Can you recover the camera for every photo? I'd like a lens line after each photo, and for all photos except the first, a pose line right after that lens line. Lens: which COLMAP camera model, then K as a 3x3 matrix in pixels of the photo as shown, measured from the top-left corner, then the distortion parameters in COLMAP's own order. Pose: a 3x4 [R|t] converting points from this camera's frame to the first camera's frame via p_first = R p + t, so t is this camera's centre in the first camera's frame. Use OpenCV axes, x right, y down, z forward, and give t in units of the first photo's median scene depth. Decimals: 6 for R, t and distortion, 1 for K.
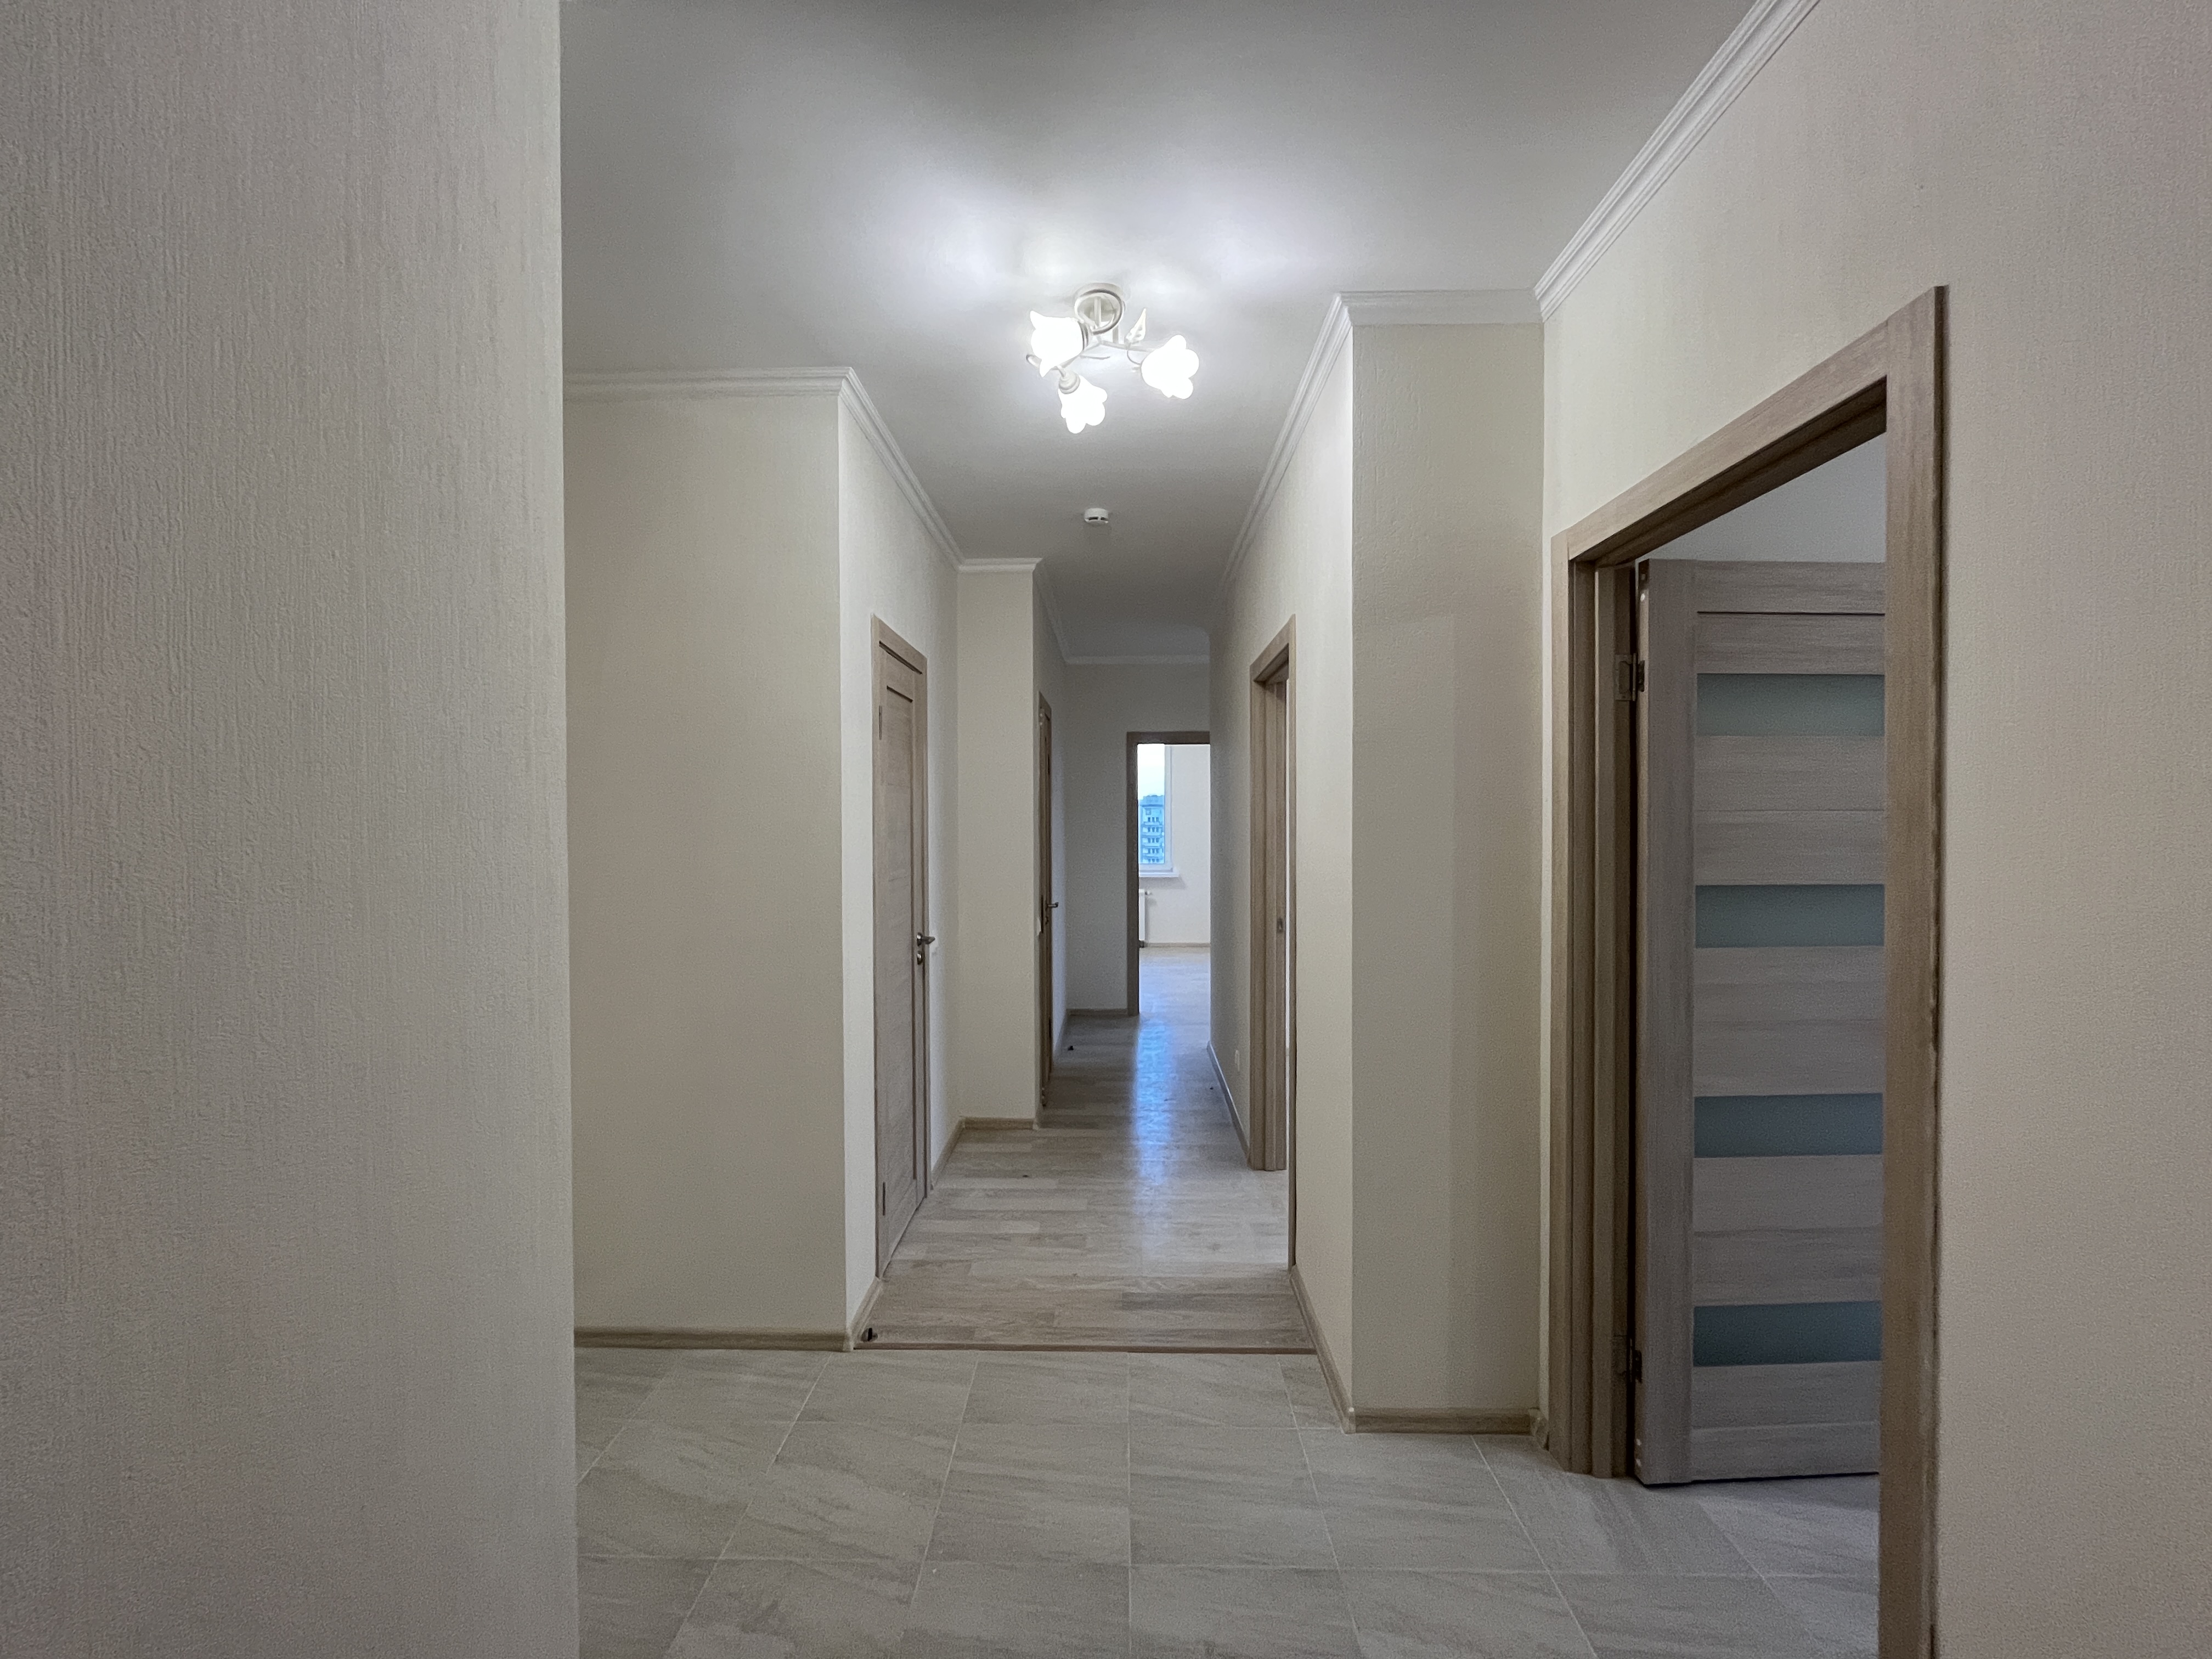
lens RADIAL K [[895.2, 0, 1106.5], [0, 895.2, 825.9], [0, 0, 1]] dist [-0.001165, -0.000125]
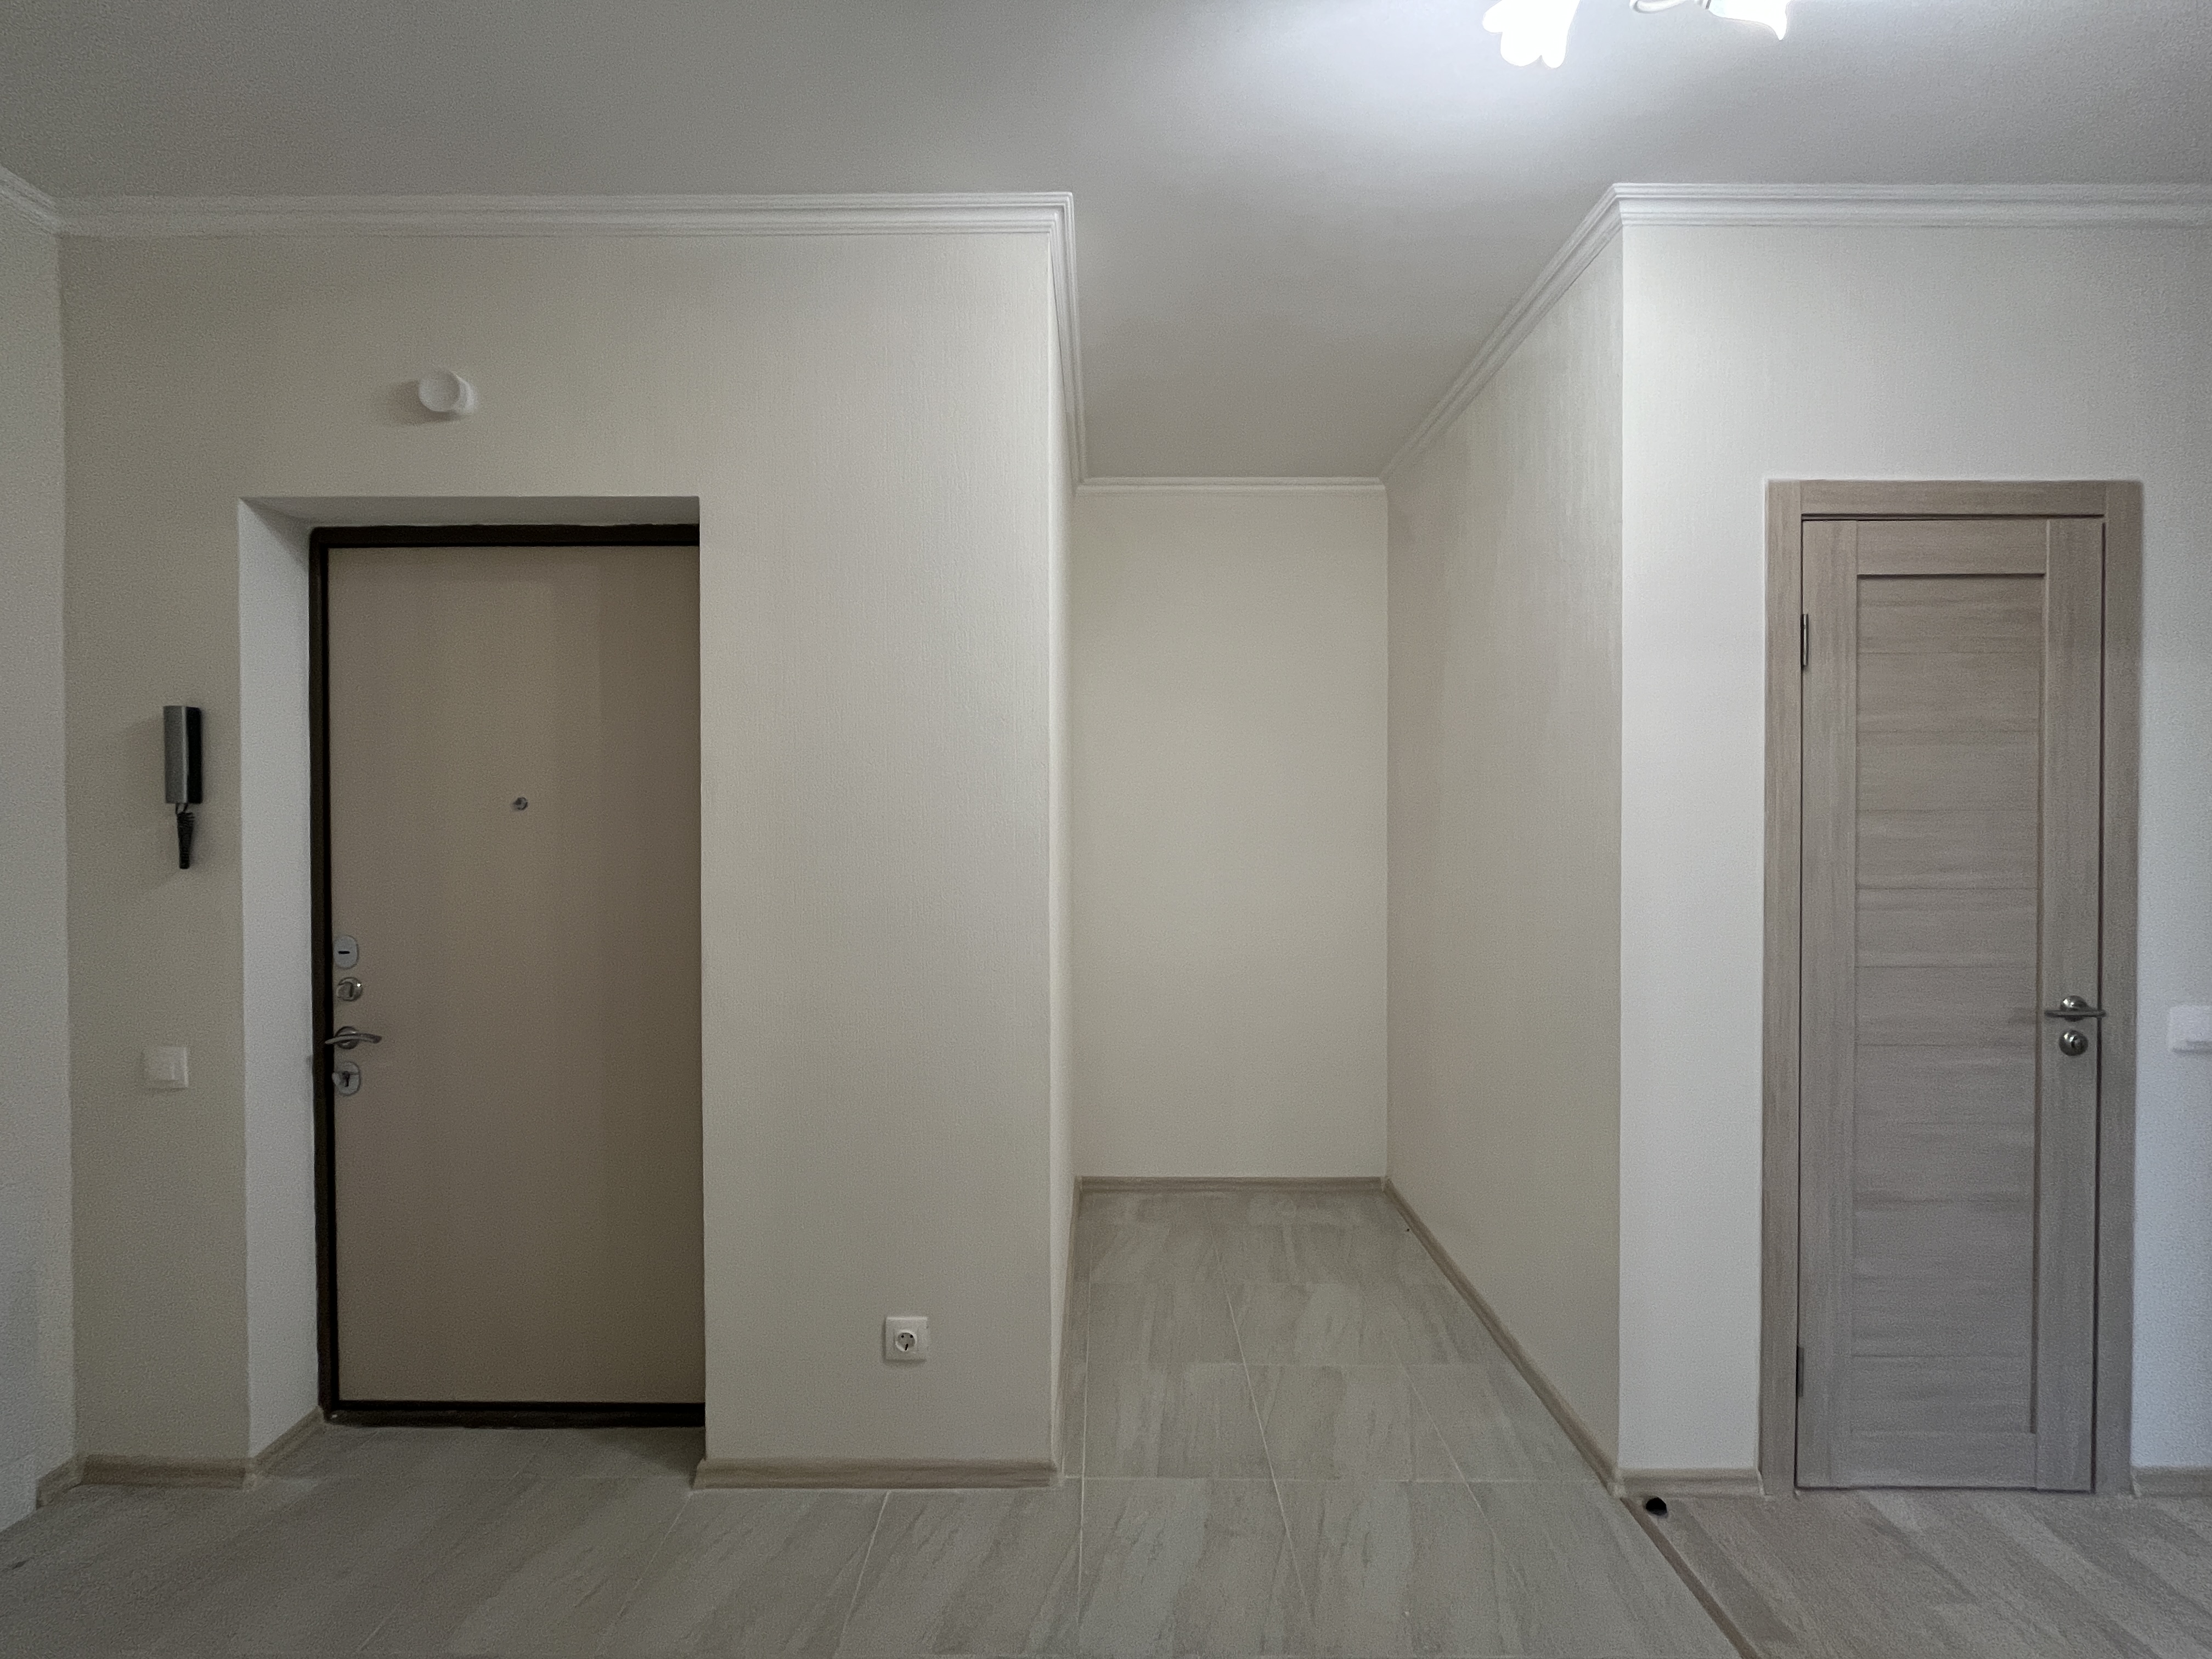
lens RADIAL K [[897.8, 0, 1099.1], [0, 897.8, 834.5], [0, 0, 1]] dist [-0.001136, -0.000091]
pose [[0.014782, 0.015435, -0.999772, 0.404280], [-0.004030, 0.999874, 0.015377, 0.017204], [0.999883, 0.003802, 0.014843, 0.492388]]
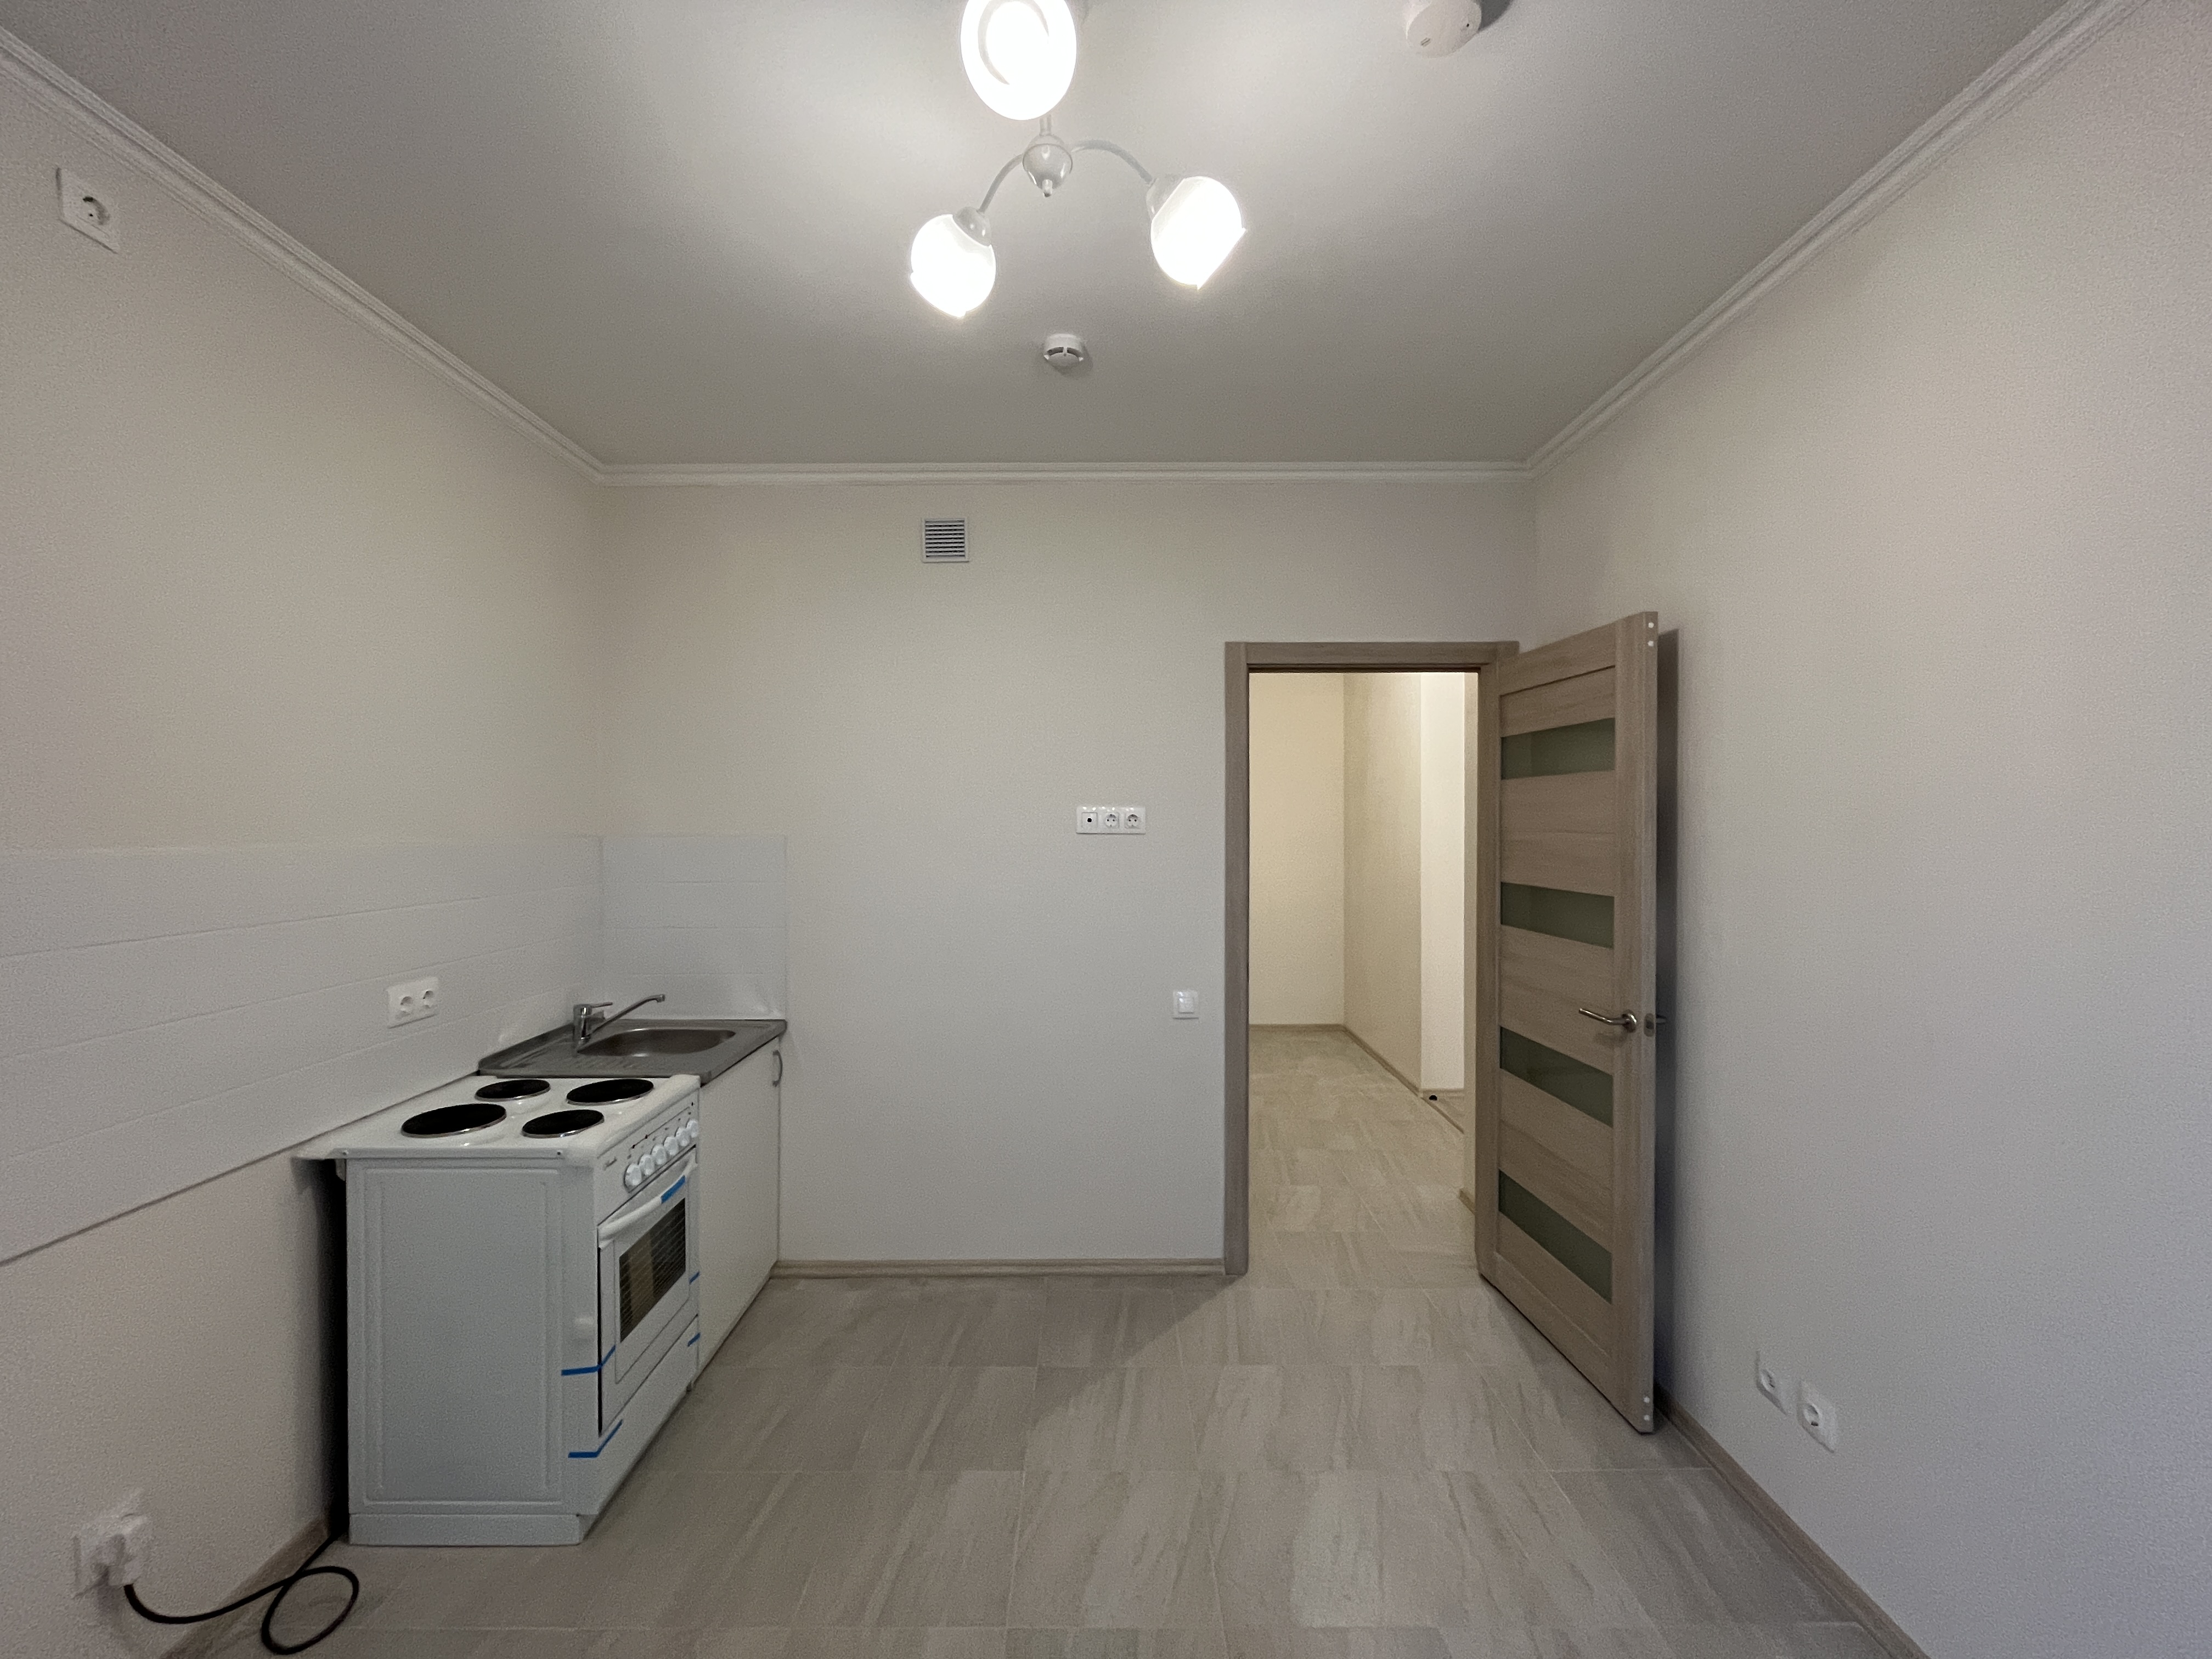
lens RADIAL K [[897.8, 0, 1099.1], [0, 897.8, 834.5], [0, 0, 1]] dist [-0.001136, -0.000091]
pose [[0.021626, 0.021796, -0.999529, 1.482893], [-0.010575, 0.999711, 0.021572, -0.024891], [0.999710, 0.010104, 0.021850, 0.218497]]
